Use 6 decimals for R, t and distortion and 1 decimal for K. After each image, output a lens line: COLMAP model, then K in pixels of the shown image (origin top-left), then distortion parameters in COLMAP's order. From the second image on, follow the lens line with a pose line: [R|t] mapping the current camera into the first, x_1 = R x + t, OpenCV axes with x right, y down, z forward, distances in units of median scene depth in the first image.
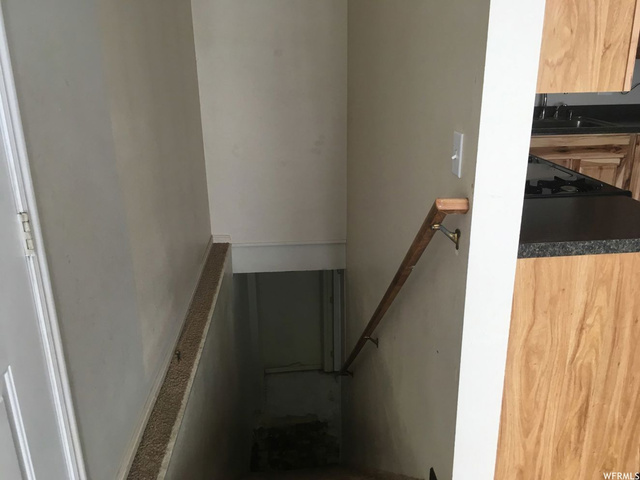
lens RADIAL K [[537.1, 0, 320.1], [0, 537.1, 239.3], [0, 0, 1]] dist [0.047113, -0.091612]
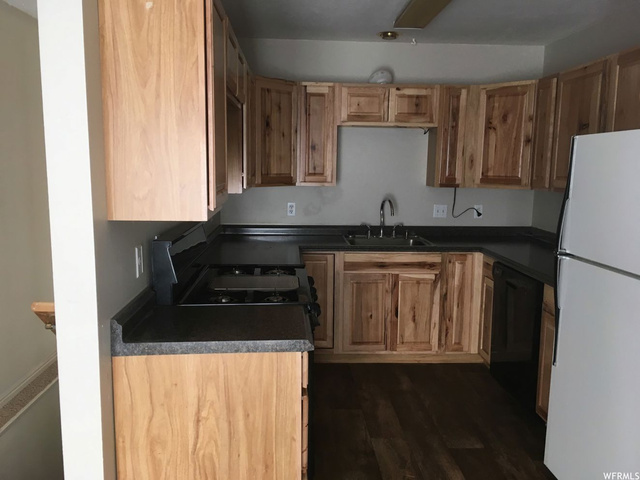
lens RADIAL K [[537.1, 0, 321.2], [0, 537.1, 239.8], [0, 0, 1]] dist [0.047113, -0.091612]
pose [[0.999309, 0.030918, 0.020615, 0.704724], [-0.026256, 0.980036, -0.197079, 0.008287], [-0.026296, 0.196401, 0.980171, -0.199104]]
